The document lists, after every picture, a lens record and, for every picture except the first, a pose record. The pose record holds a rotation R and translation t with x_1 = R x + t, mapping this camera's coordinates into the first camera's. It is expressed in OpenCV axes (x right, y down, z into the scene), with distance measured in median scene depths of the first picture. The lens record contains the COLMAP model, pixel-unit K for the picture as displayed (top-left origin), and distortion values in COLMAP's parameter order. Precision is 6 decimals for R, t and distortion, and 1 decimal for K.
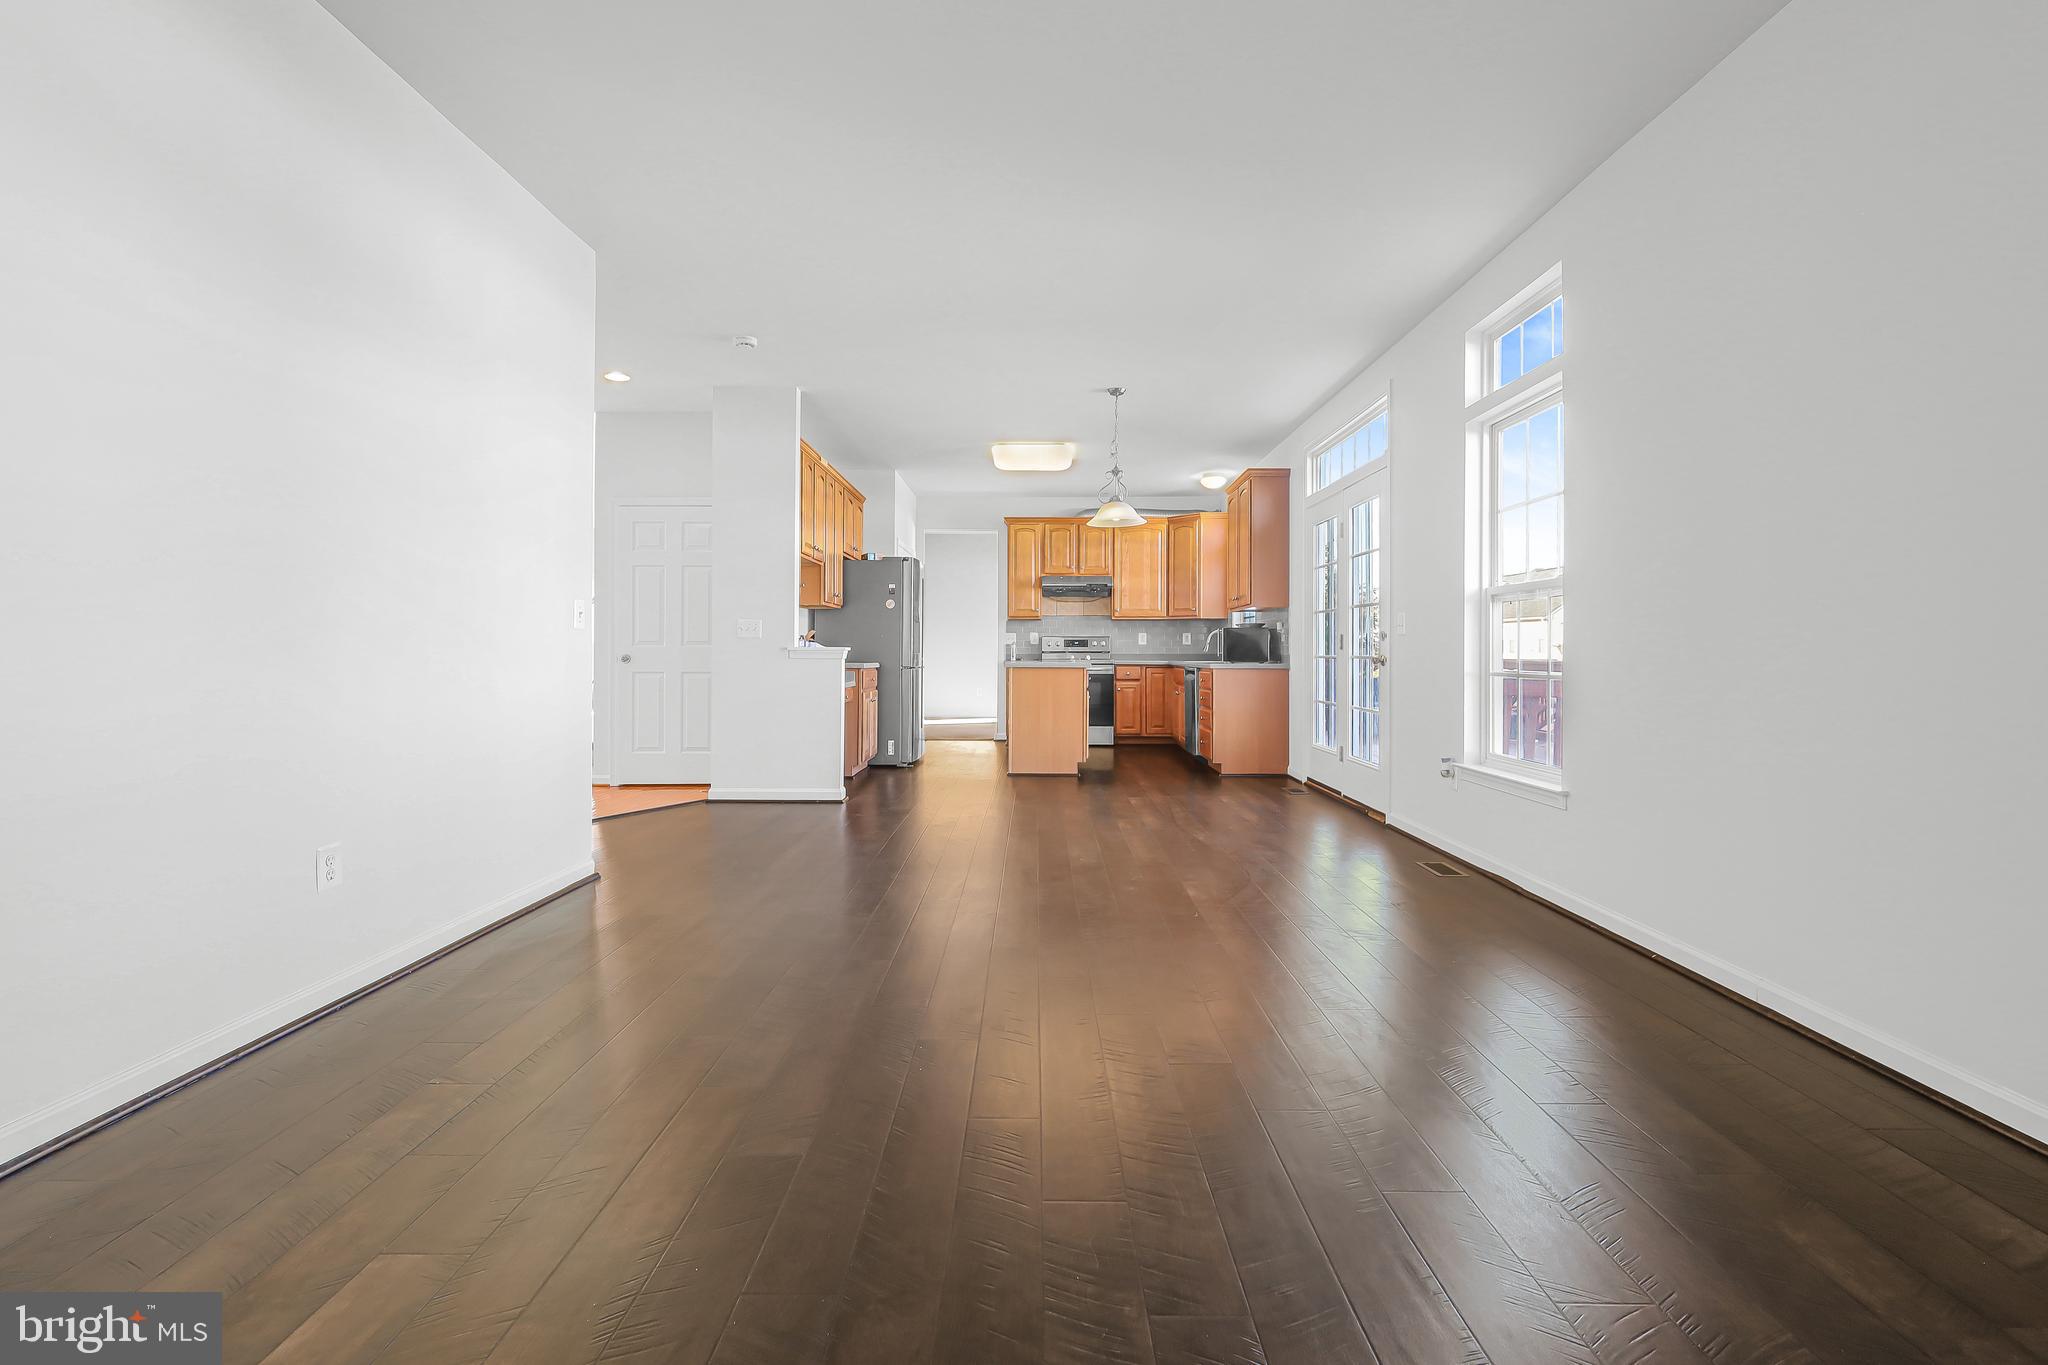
lens RADIAL K [[950.5, 0, 1024.3], [0, 950.5, 678.1], [0, 0, 1]] dist [0.002366, 0.000012]
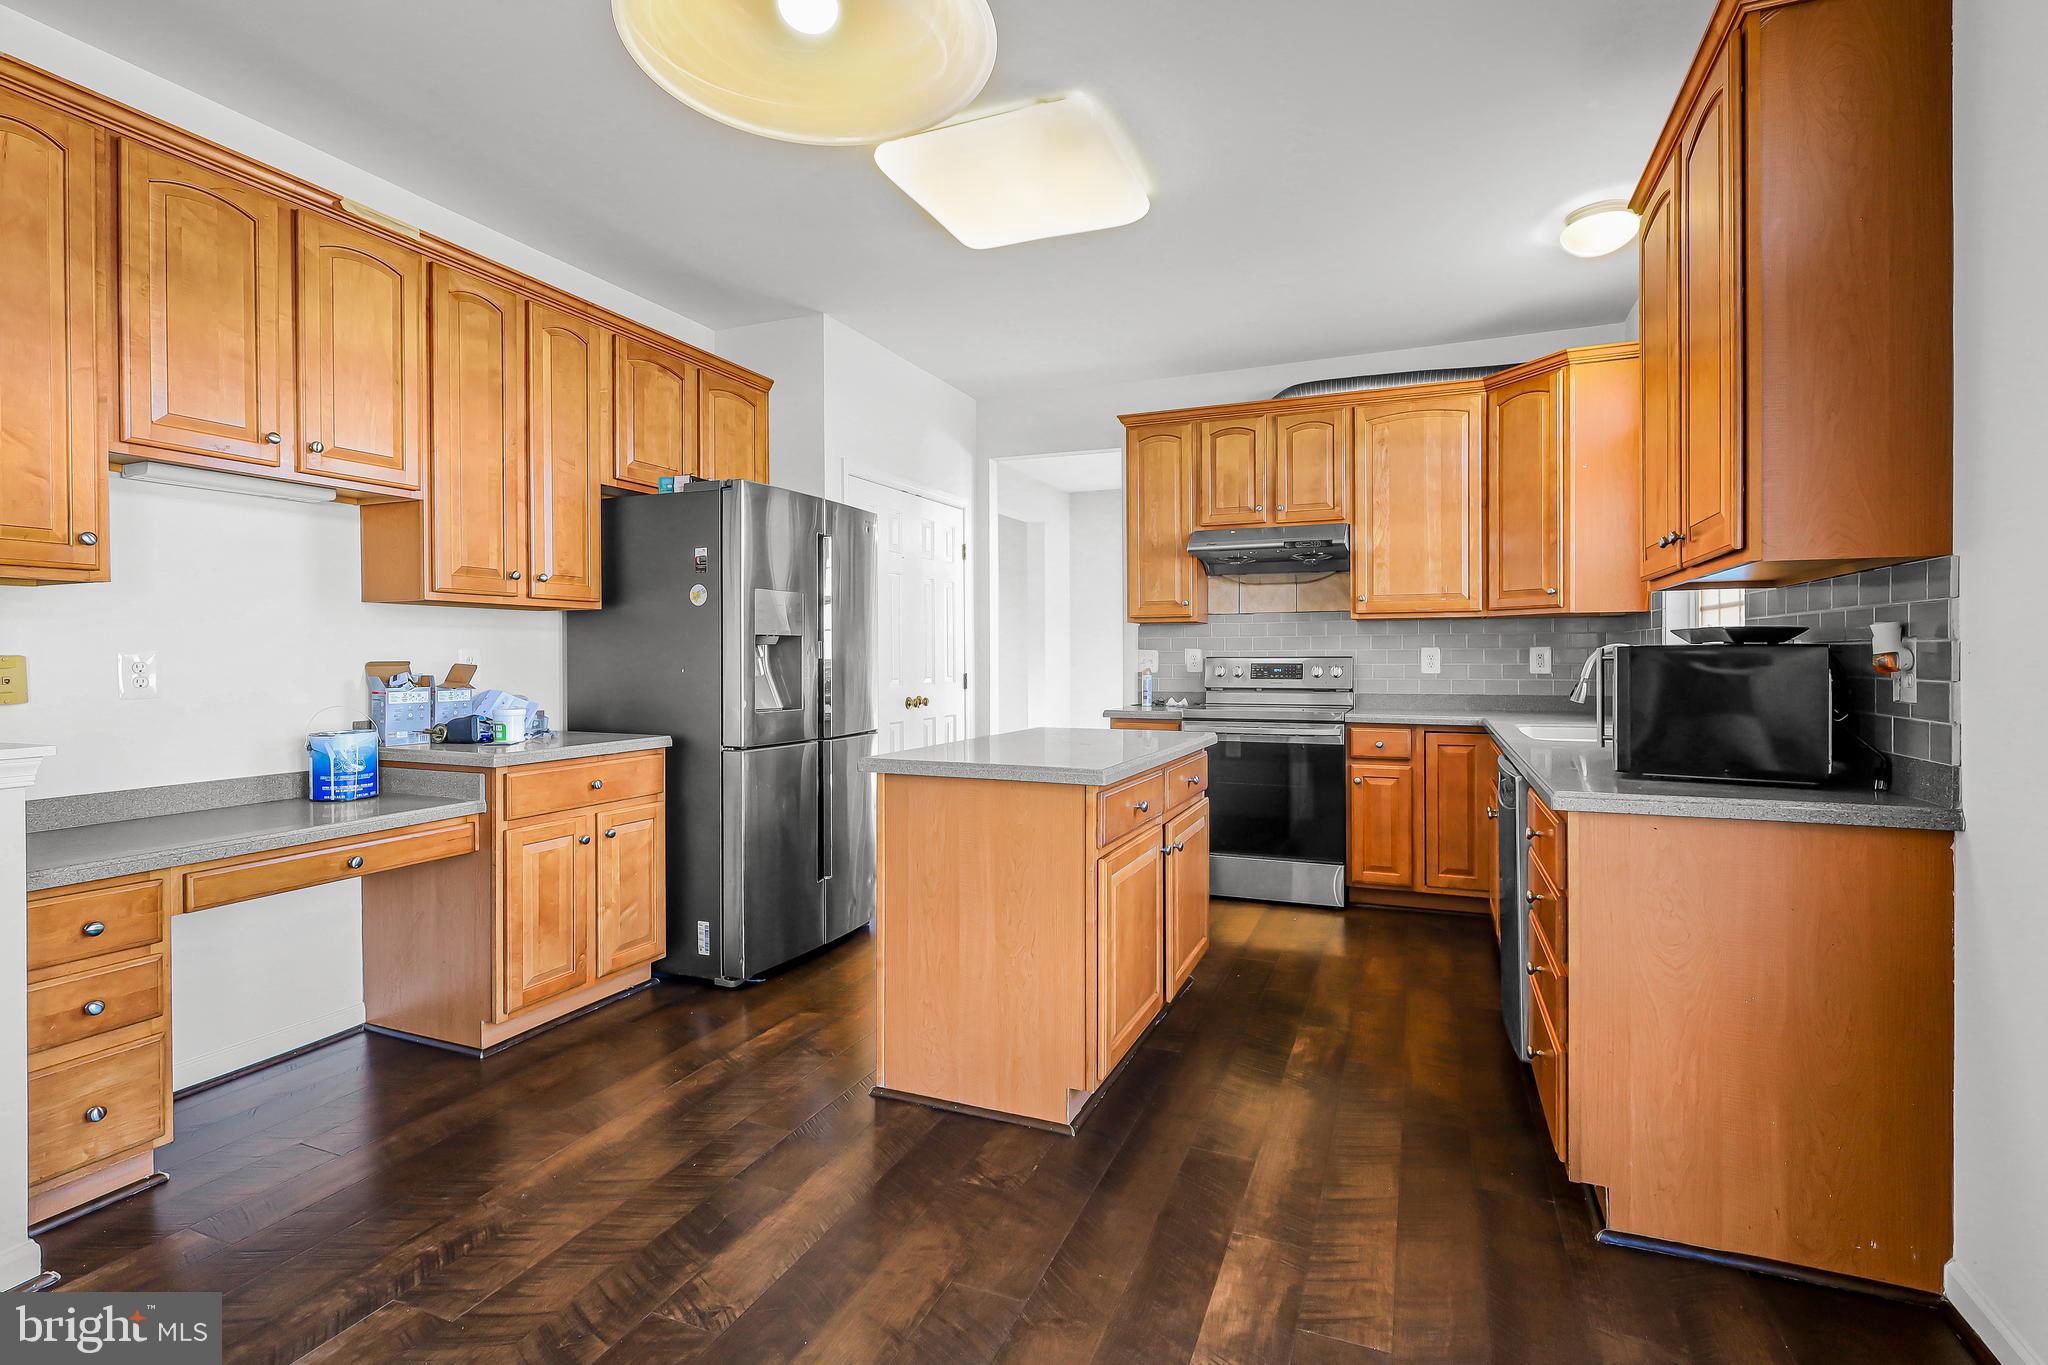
lens RADIAL K [[965.0, 0, 1023.7], [0, 965.0, 663.2], [0, 0, 1]] dist [0.001092, 0.001399]
pose [[0.930127, -0.003258, -0.367224, 0.117029], [-0.003448, 0.999839, -0.017604, -0.032511], [0.367222, 0.017640, 0.929966, 0.520906]]
